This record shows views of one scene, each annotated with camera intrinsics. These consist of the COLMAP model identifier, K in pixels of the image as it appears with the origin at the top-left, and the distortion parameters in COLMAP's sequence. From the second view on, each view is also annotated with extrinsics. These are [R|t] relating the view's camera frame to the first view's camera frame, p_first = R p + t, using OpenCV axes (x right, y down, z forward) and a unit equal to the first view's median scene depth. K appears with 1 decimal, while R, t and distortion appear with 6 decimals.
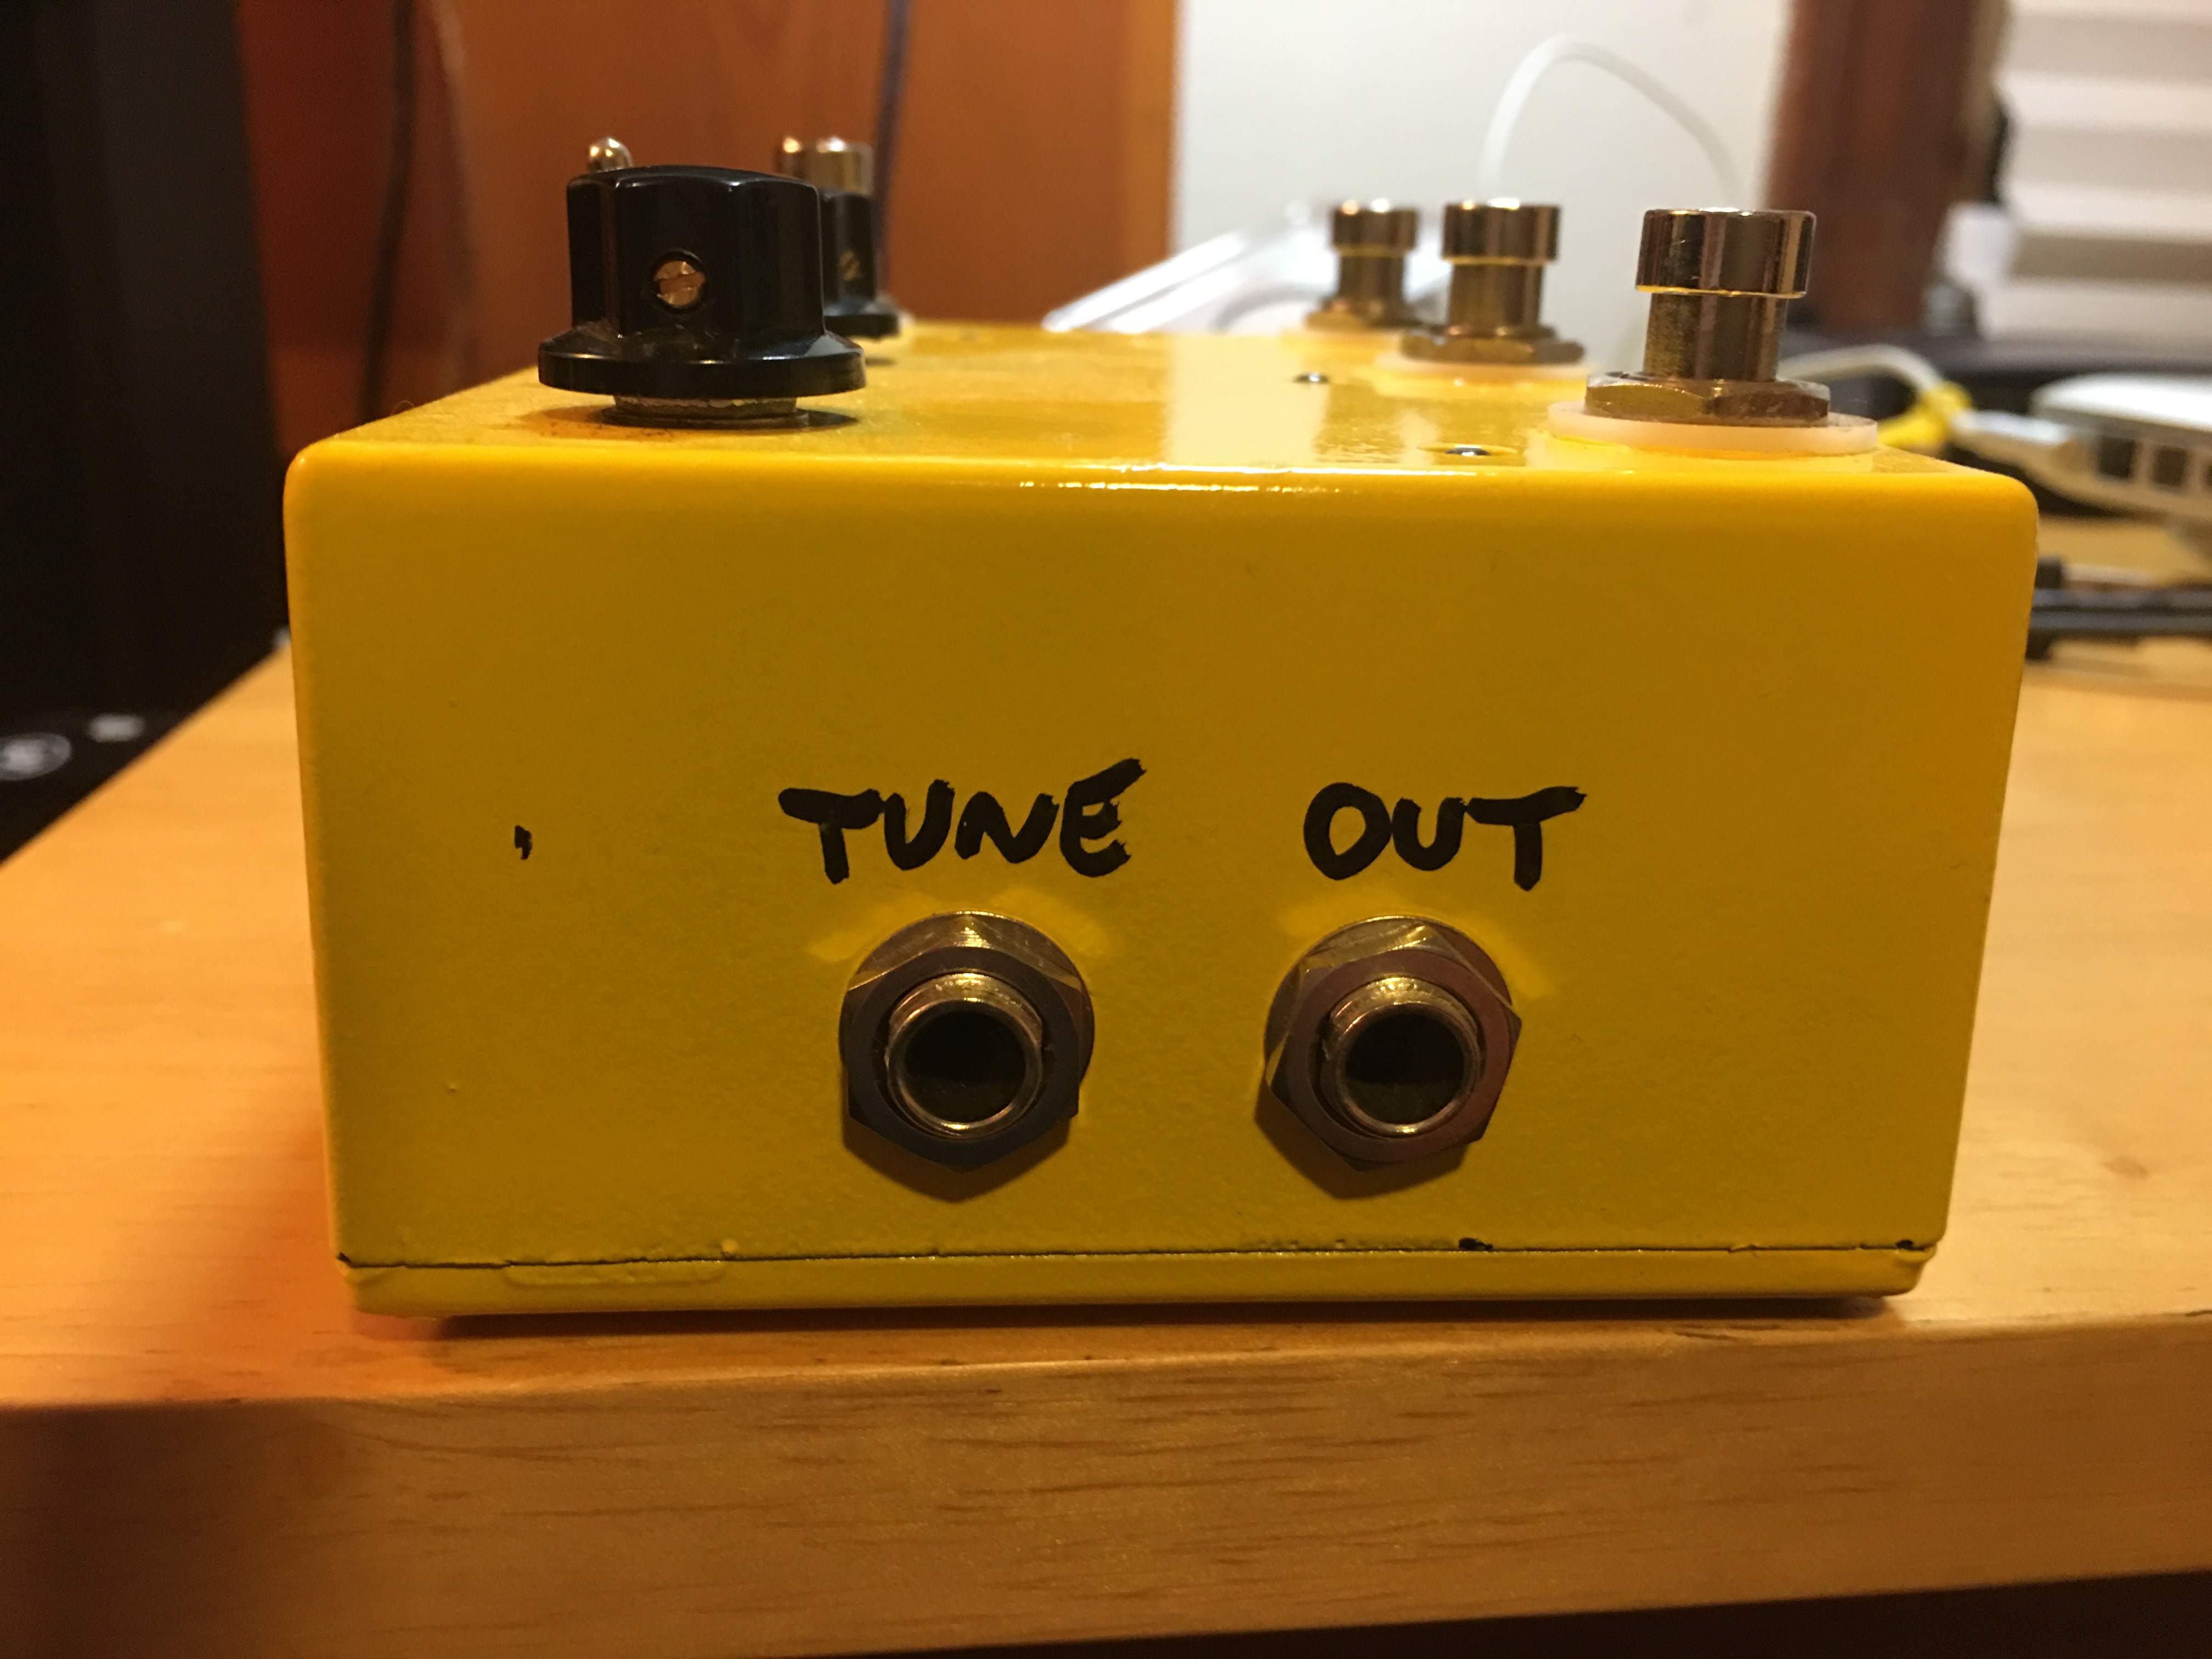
lens RADIAL K [[1897.6, 0, 1101.4], [0, 1897.6, 847.5], [0, 0, 1]] dist [0.082734, -0.178932]
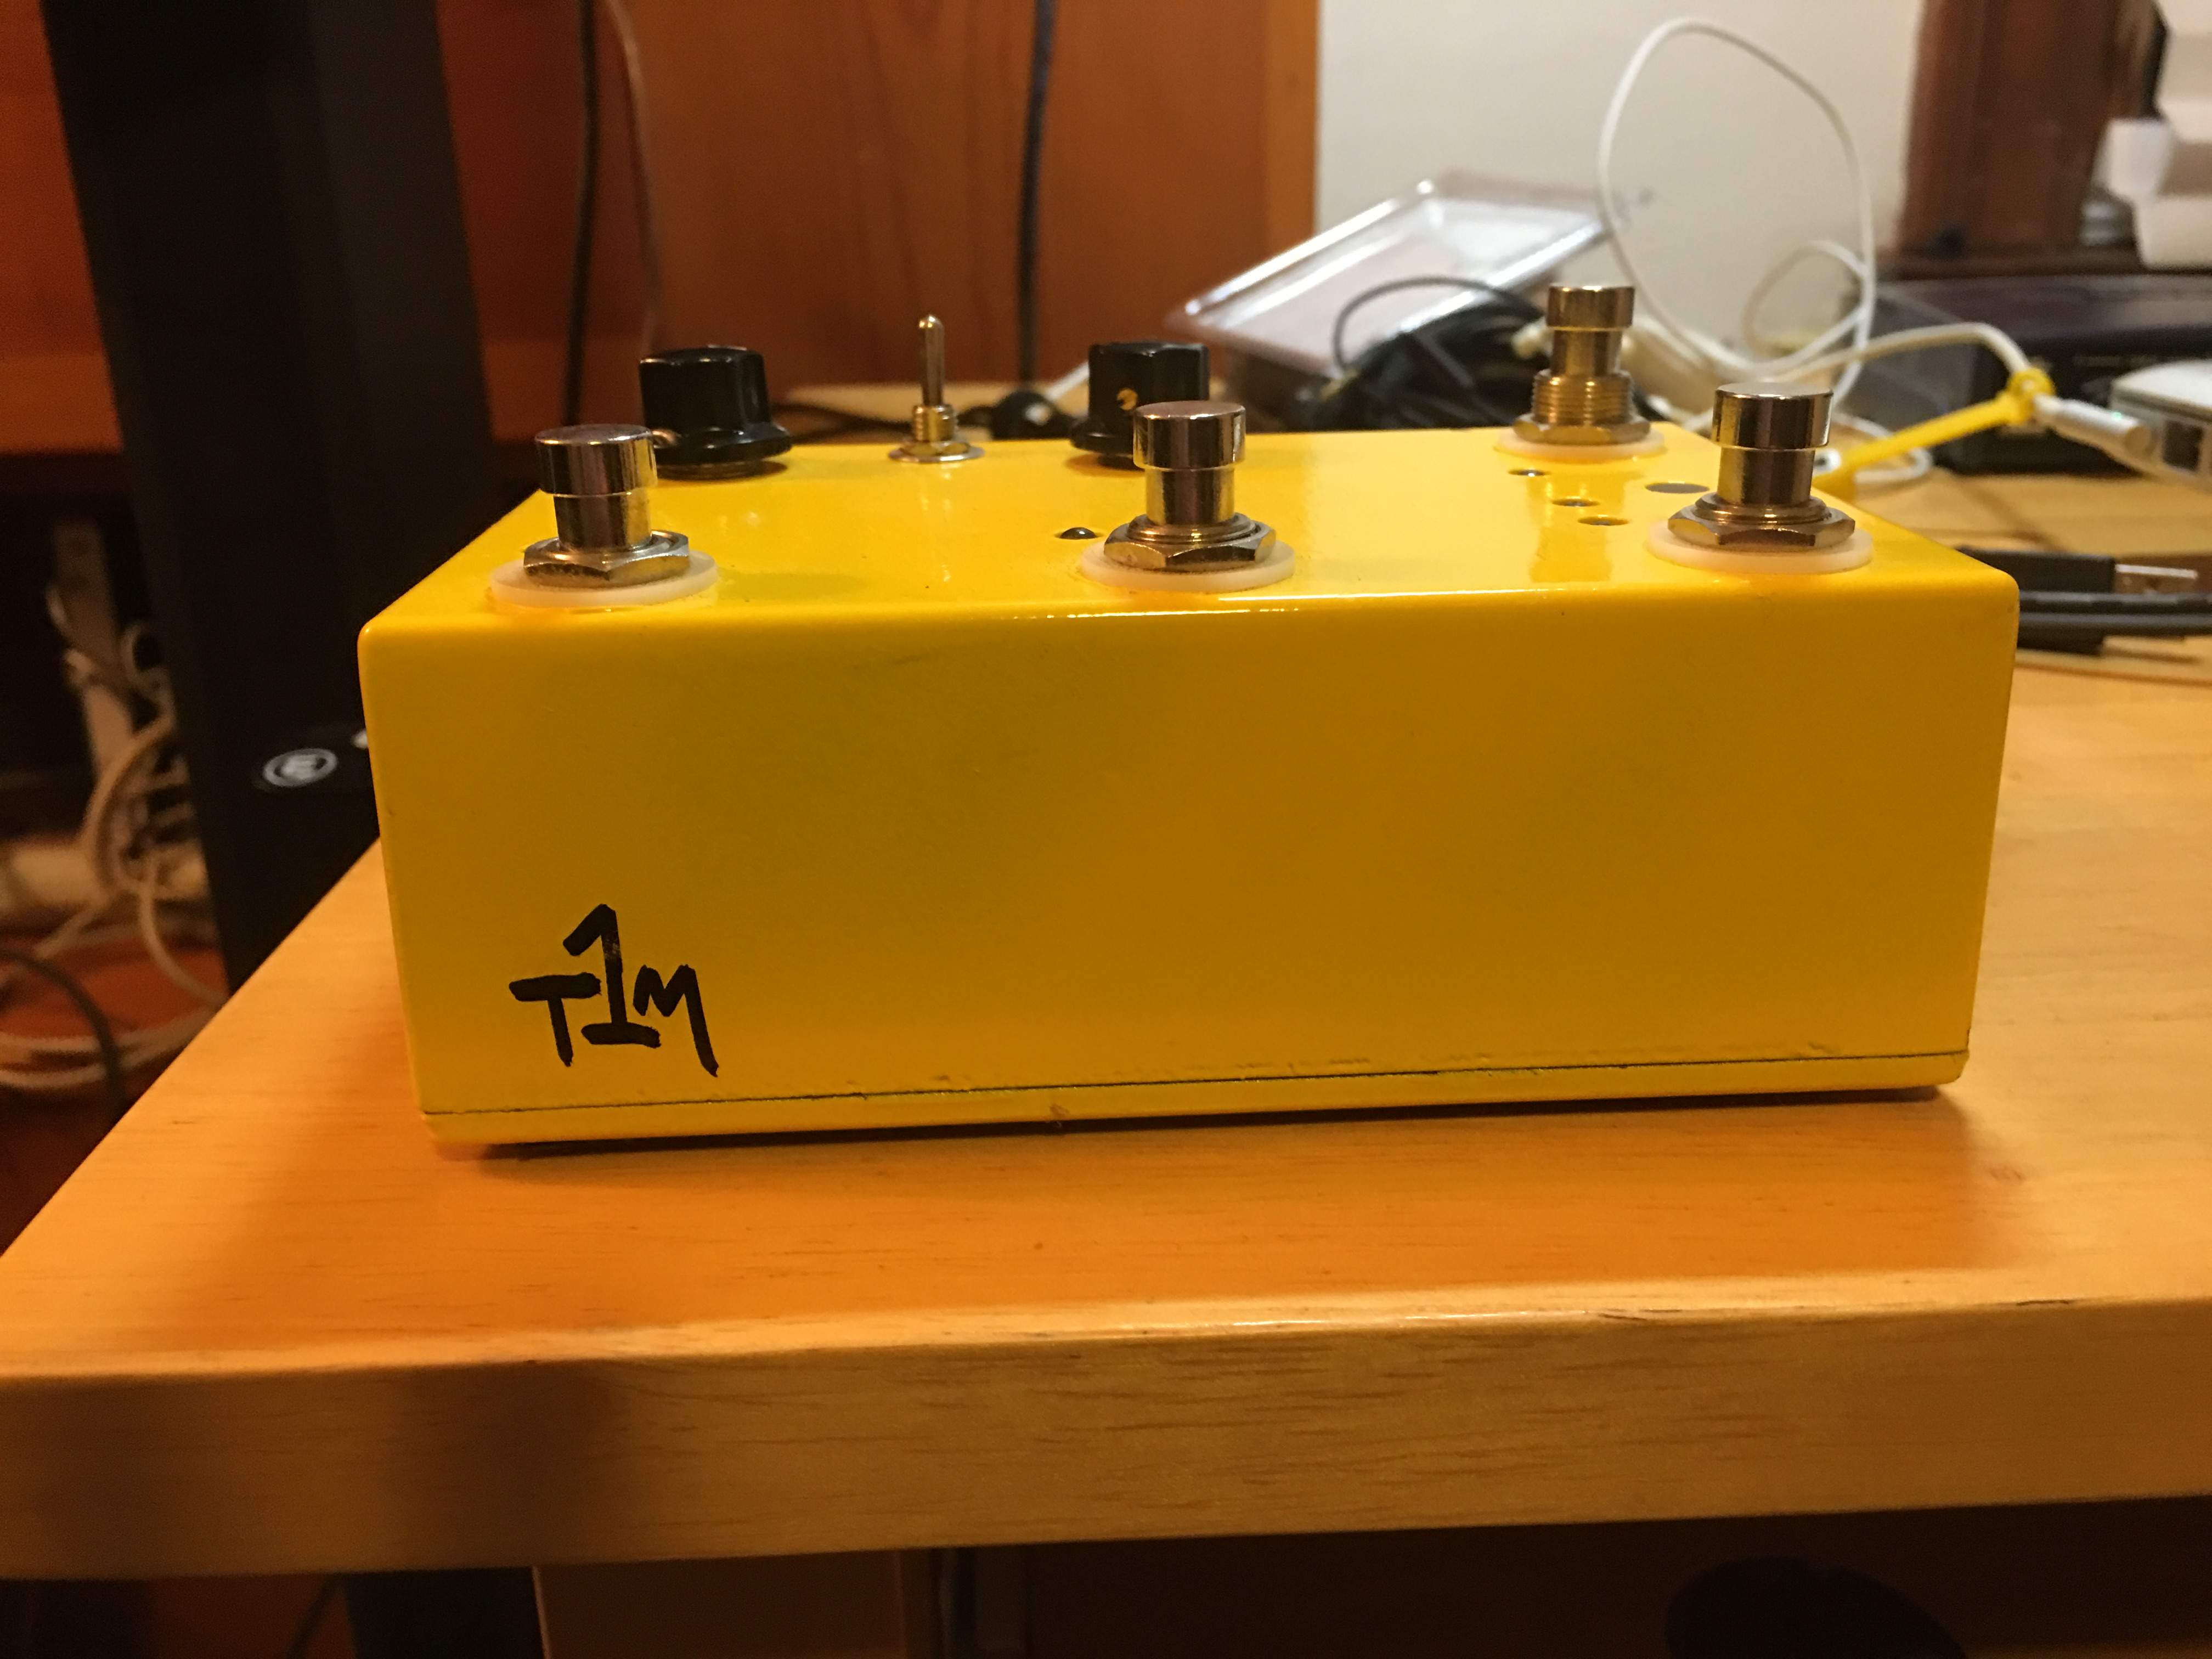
lens RADIAL K [[1848.6, 0, 1109.8], [0, 1848.6, 853.2], [0, 0, 1]] dist [0.081191, -0.150677]
pose [[0.995960, -0.015145, -0.088511, 0.087047], [0.019549, 0.998602, 0.049106, -0.130934], [0.087644, -0.050638, 0.994864, -0.279581]]
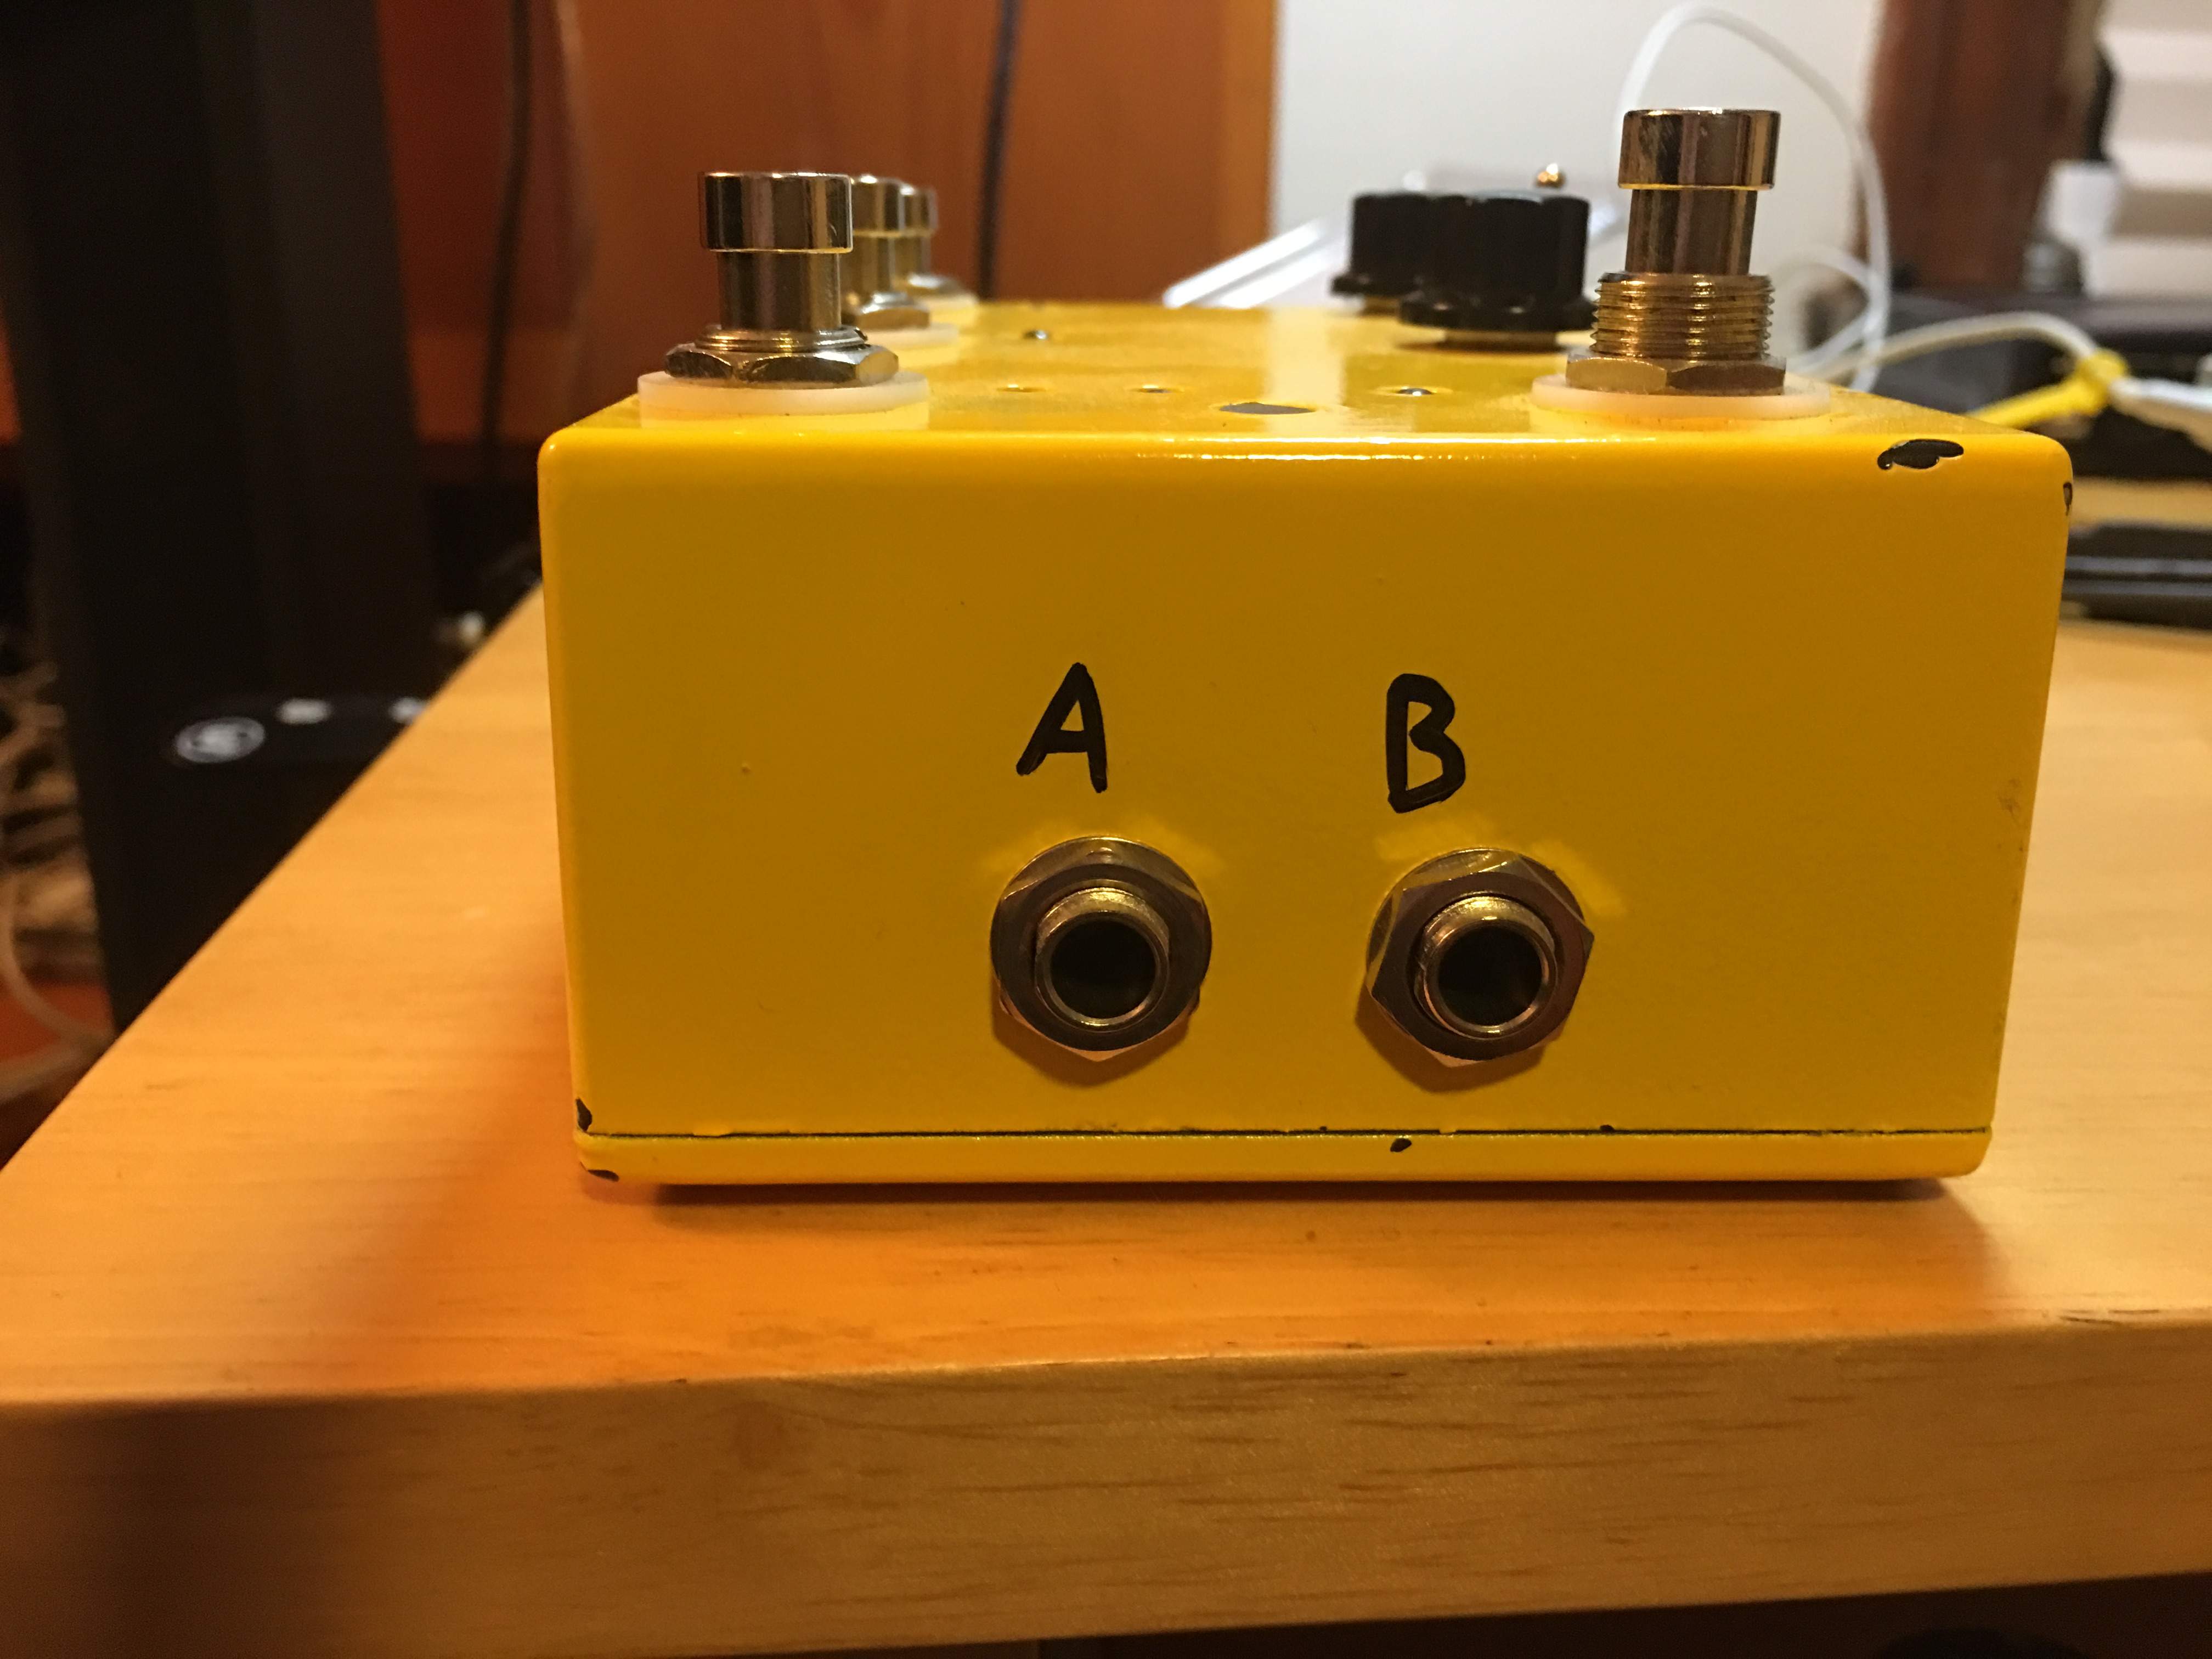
lens RADIAL K [[1887.4, 0, 1106.0], [0, 1887.4, 829.5], [0, 0, 1]] dist [0.080562, -0.162011]
pose [[0.999482, -0.005679, -0.031680, -0.174185], [0.005957, 0.999944, 0.008715, -0.017728], [0.031629, -0.008899, 0.999460, -0.024119]]
